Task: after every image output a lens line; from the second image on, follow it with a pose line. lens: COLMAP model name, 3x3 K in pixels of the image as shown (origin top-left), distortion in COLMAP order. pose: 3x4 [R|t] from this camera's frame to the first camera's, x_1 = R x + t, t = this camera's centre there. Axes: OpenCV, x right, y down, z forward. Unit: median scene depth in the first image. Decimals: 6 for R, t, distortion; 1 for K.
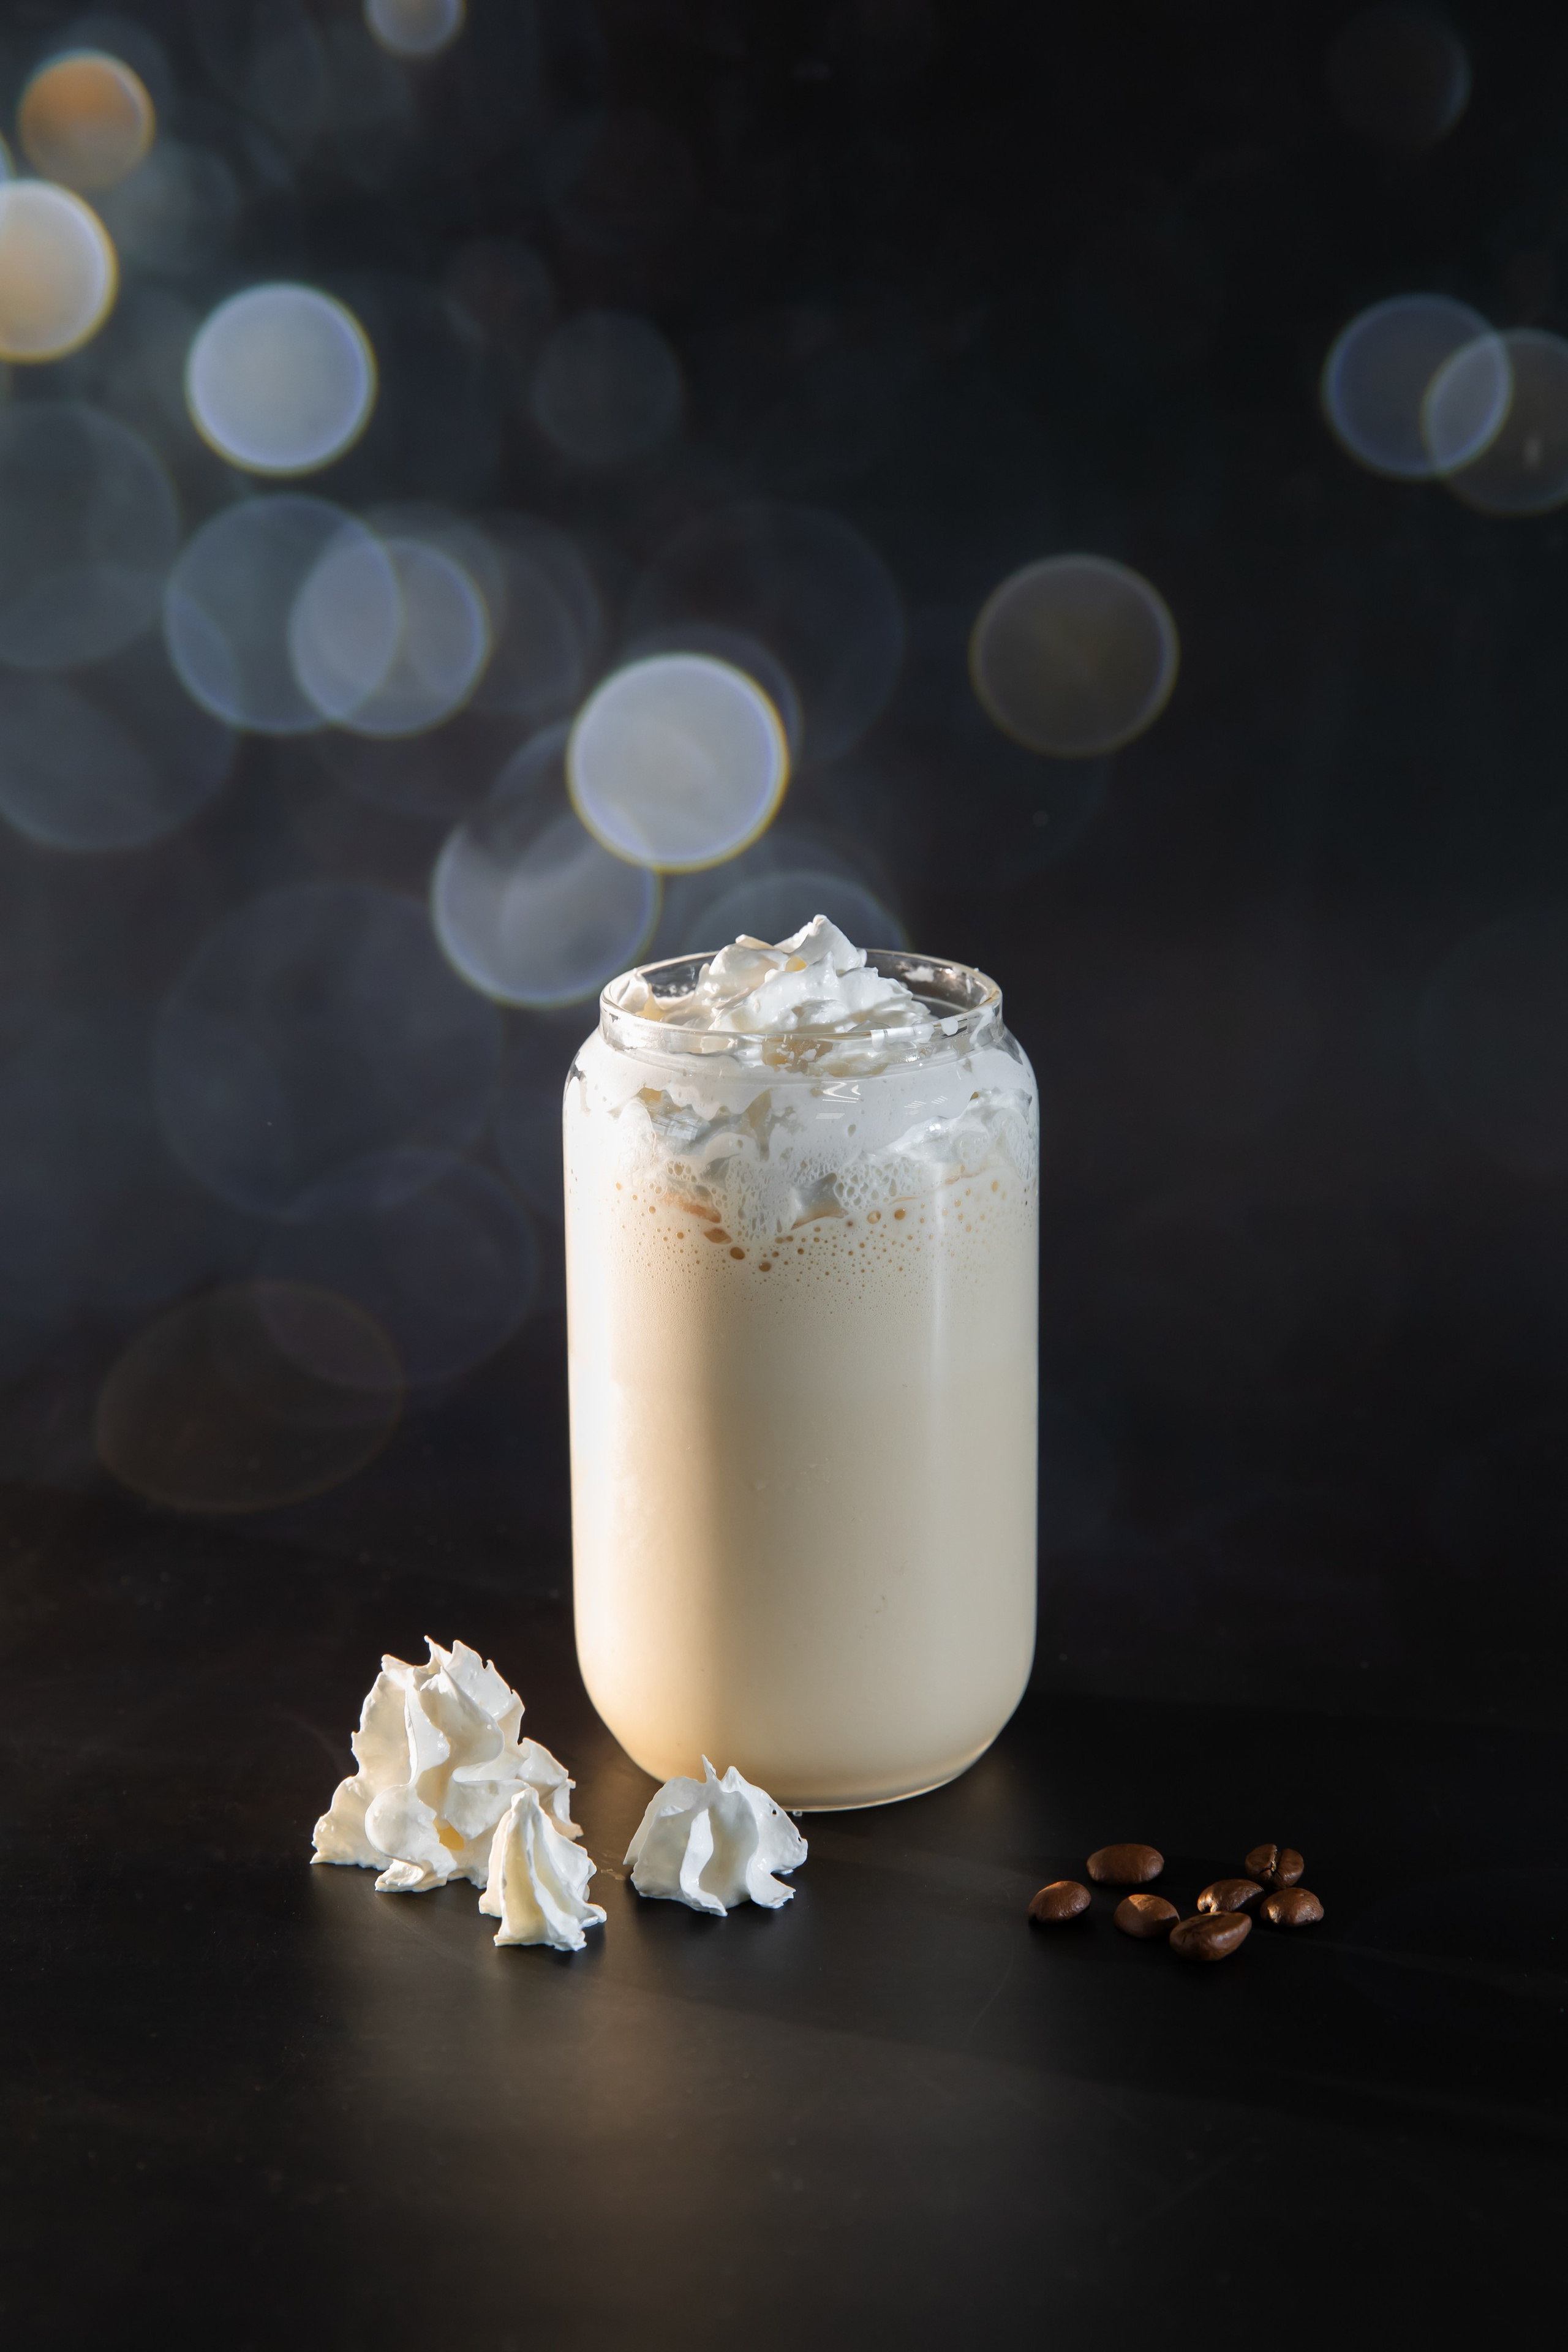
lens RADIAL K [[4109.6, 0, 800.1], [0, 4109.6, 1222.7], [0, 0, 1]] dist [0.030874, 0.000000]
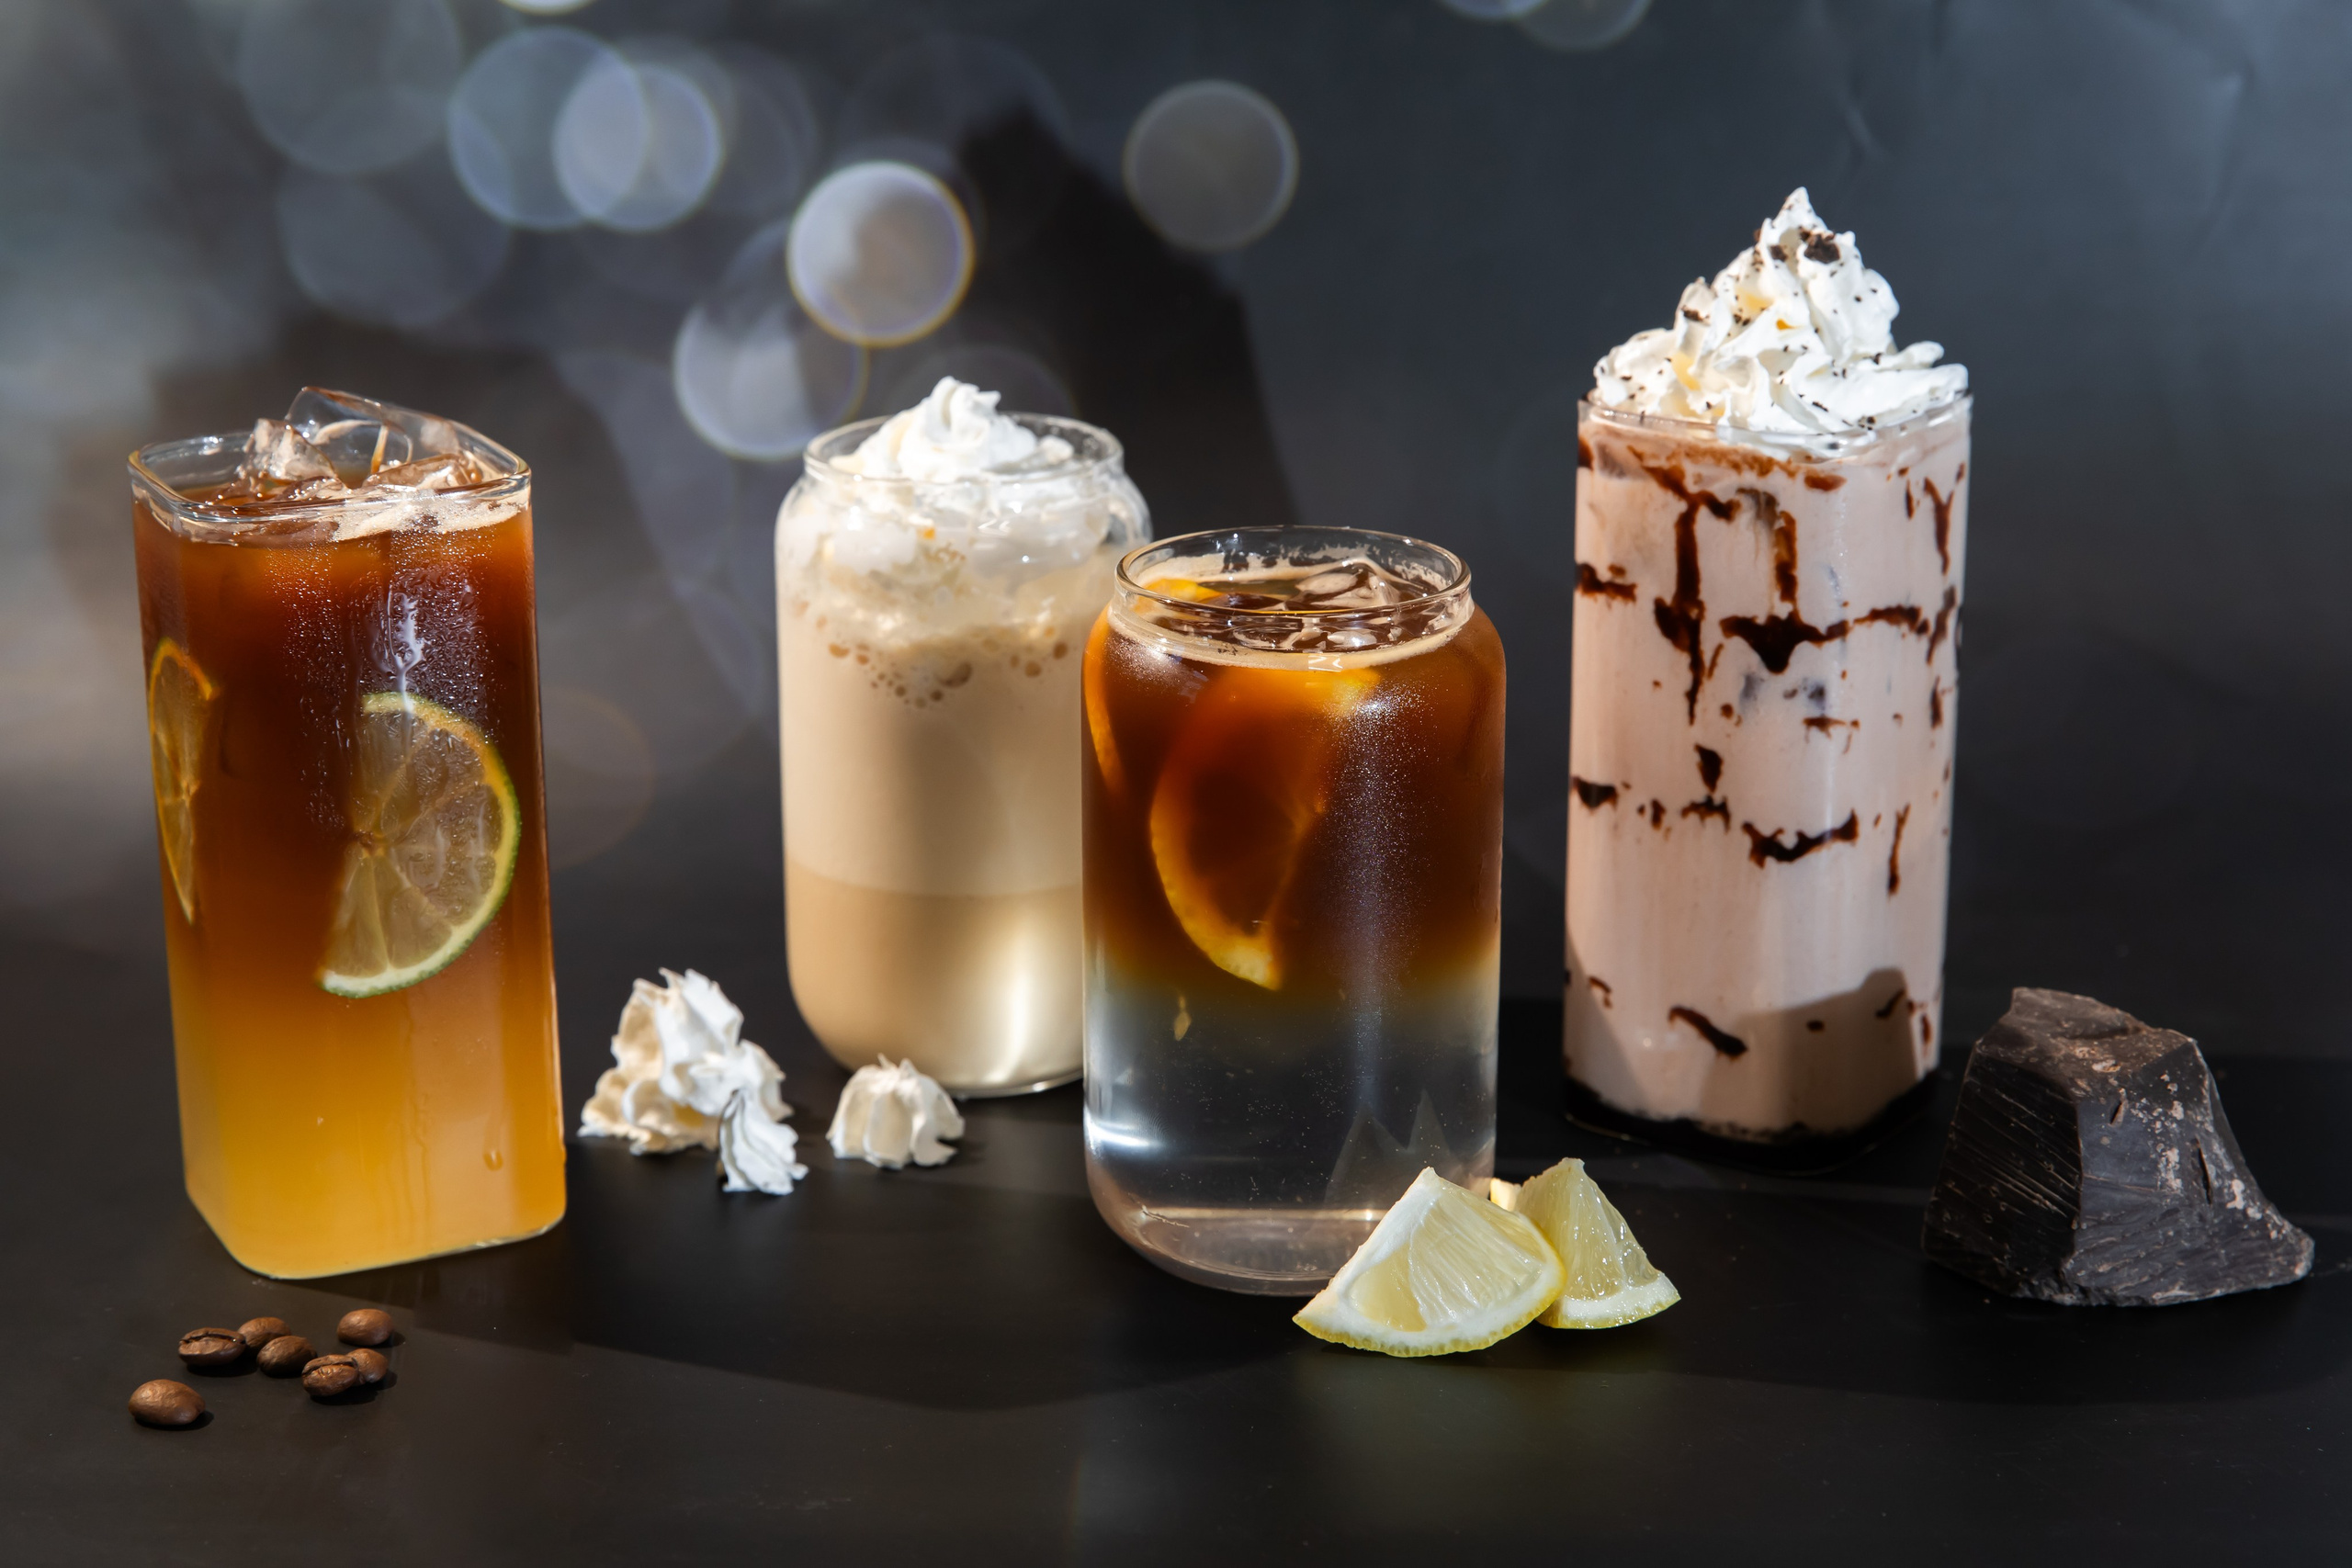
lens RADIAL K [[4293.6, 0, 1171.5], [0, 4293.6, 783.4], [0, 0, 1]] dist [0.002262, 0.000000]
pose [[0.999762, -0.001099, 0.021767, 0.027740], [0.000394, 0.999477, 0.032341, 0.001628], [-0.021791, -0.032325, 0.999240, -0.256532]]
